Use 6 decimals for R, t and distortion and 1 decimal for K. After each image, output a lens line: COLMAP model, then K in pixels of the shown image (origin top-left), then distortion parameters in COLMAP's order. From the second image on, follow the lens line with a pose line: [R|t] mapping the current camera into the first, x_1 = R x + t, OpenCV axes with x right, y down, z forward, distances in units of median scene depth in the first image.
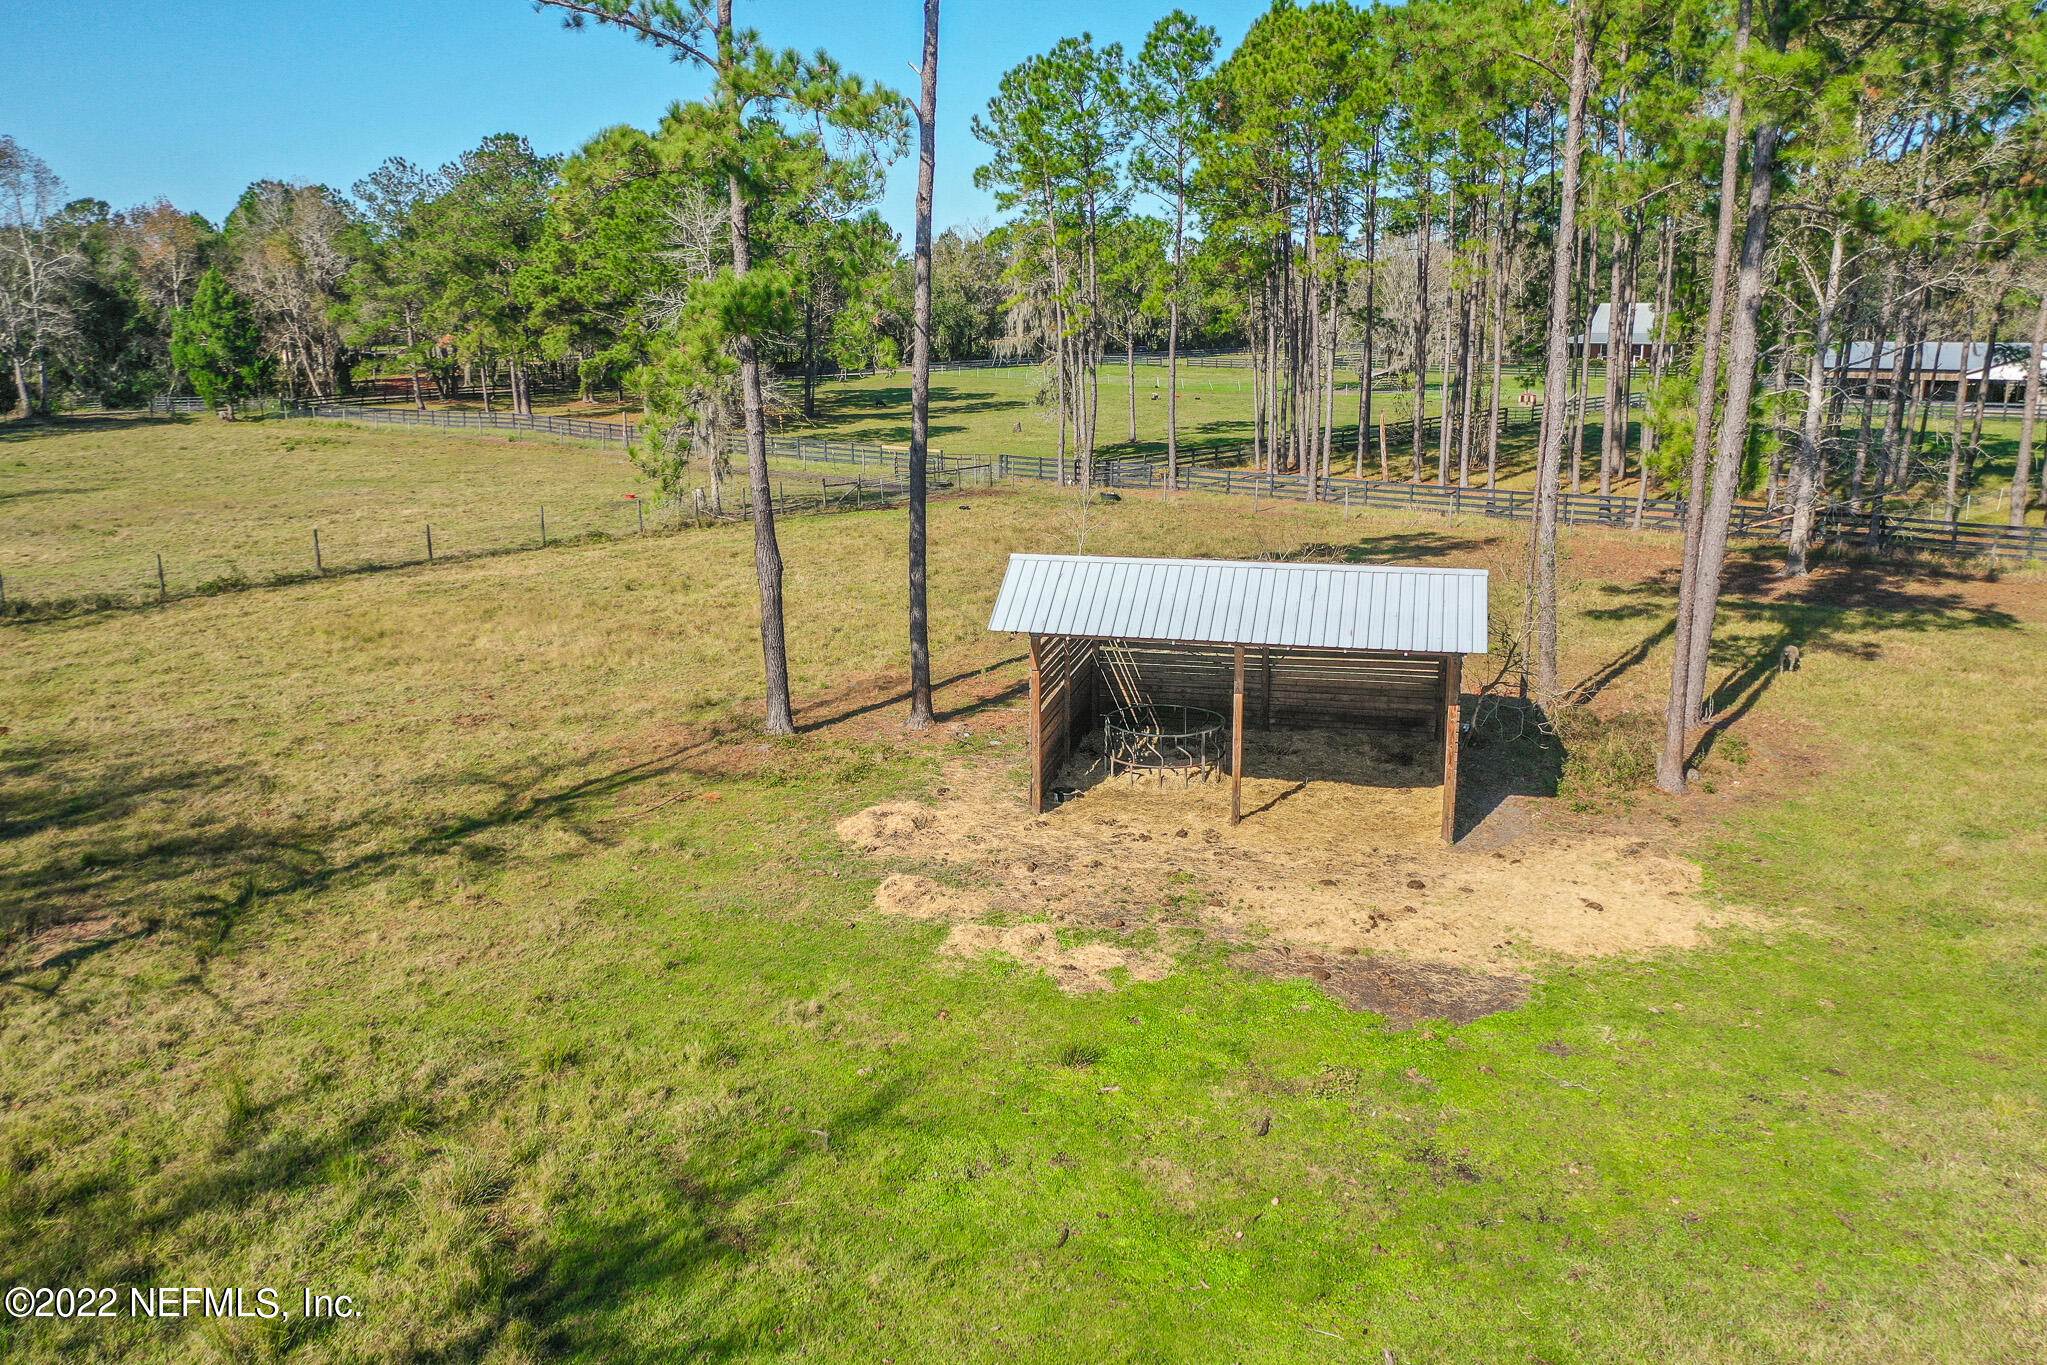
lens RADIAL K [[1618.5, 0, 1023.5], [0, 1618.5, 682.5], [0, 0, 1]] dist [0.002327, -0.000451]
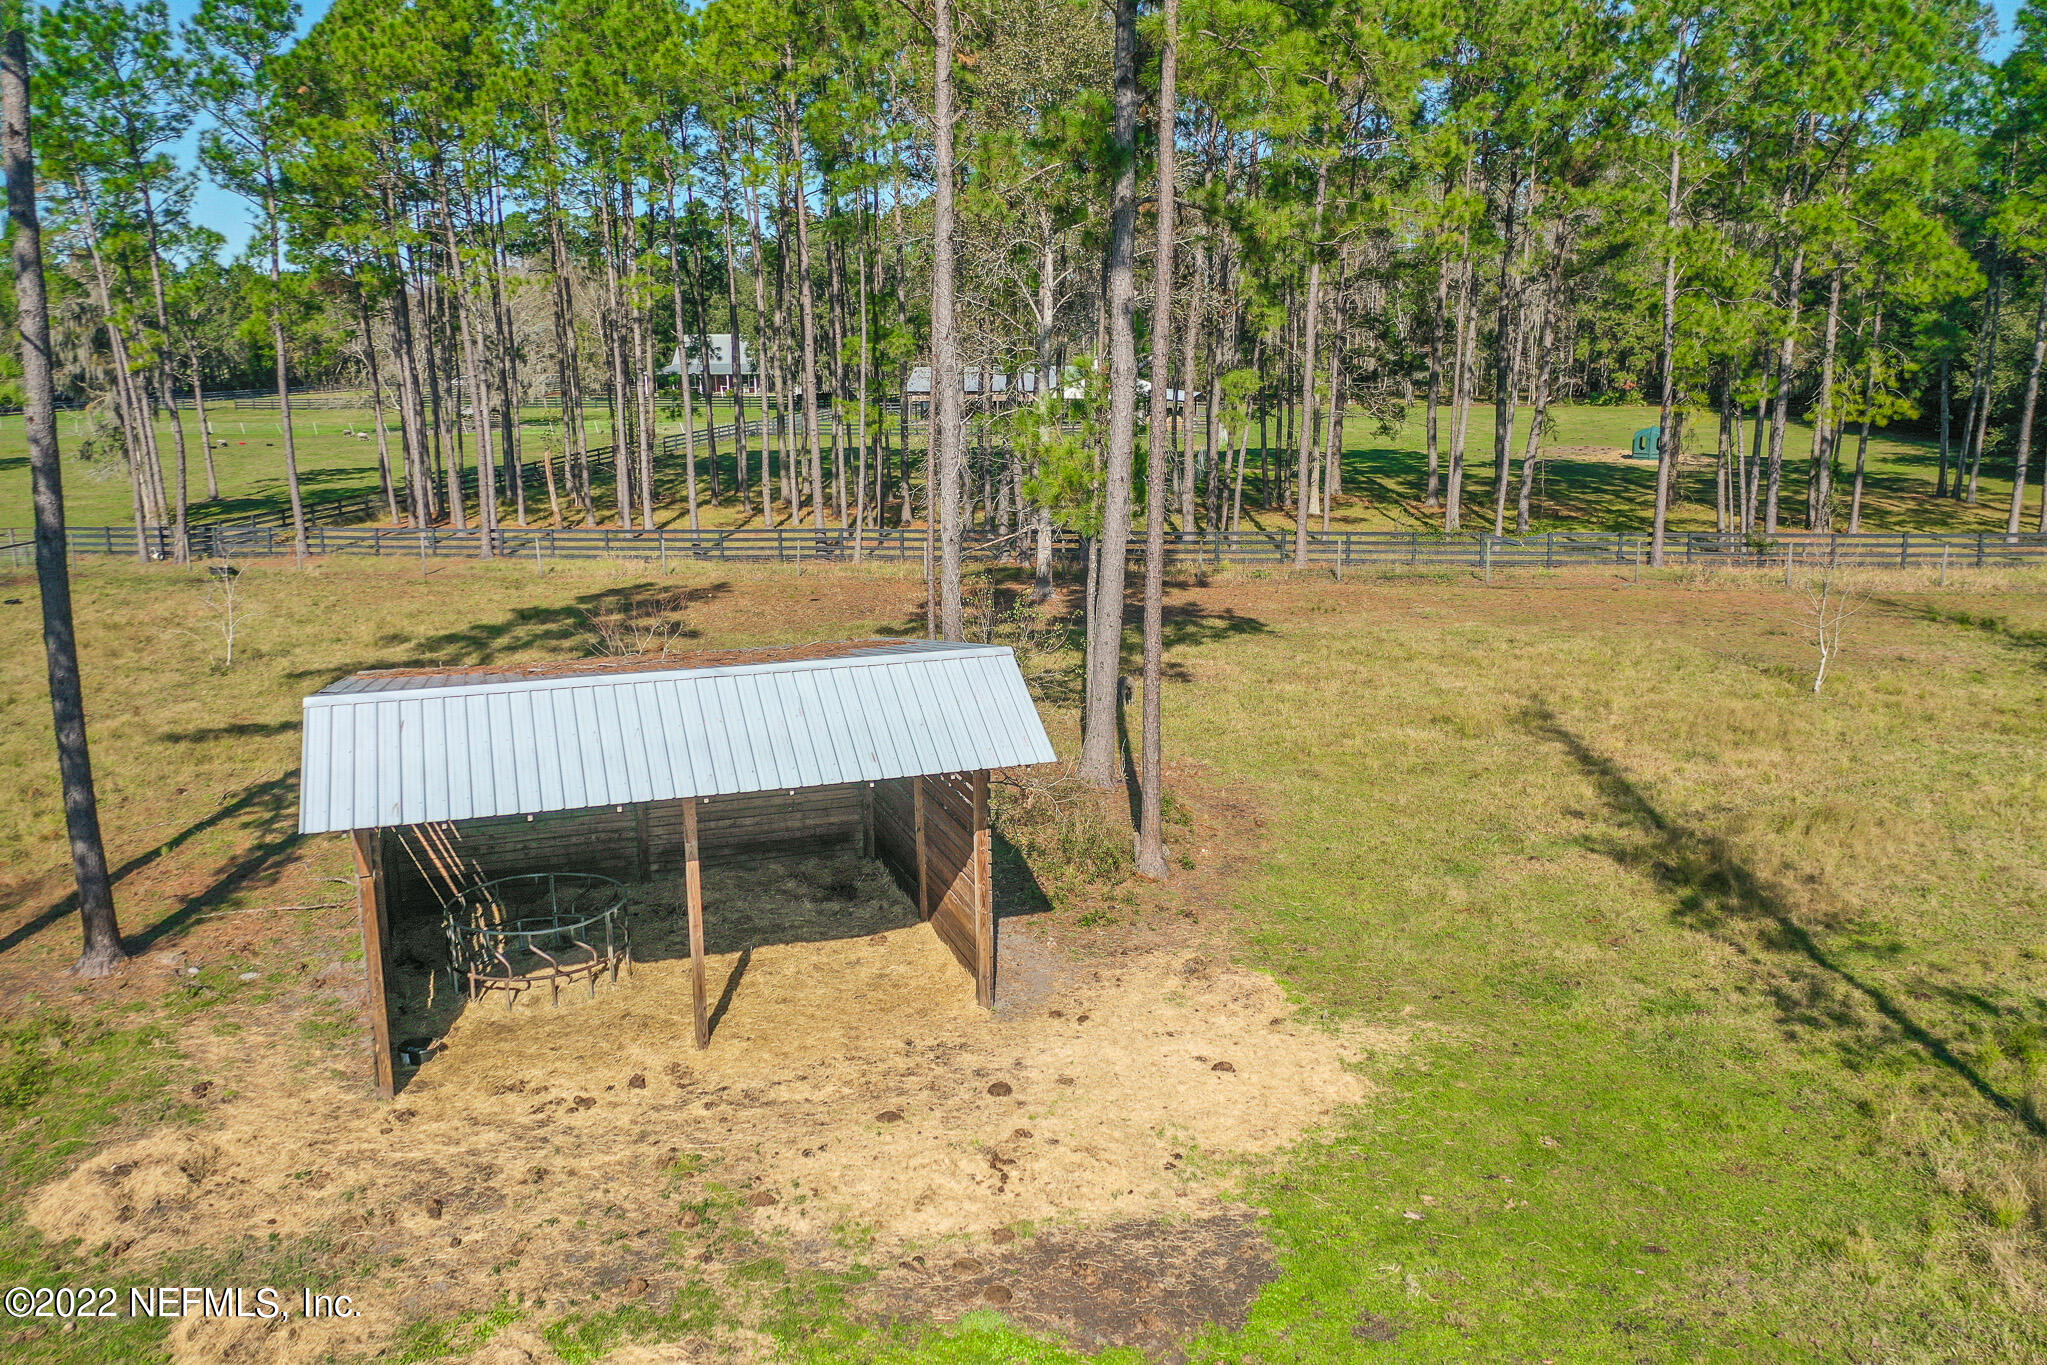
lens RADIAL K [[1618.5, 0, 1023.5], [0, 1618.5, 682.5], [0, 0, 1]] dist [0.002327, -0.000451]
pose [[0.844834, -0.117279, 0.522016, -0.070494], [0.128361, 0.991613, 0.015042, -0.043432], [-0.519402, 0.054298, 0.852803, 0.241586]]
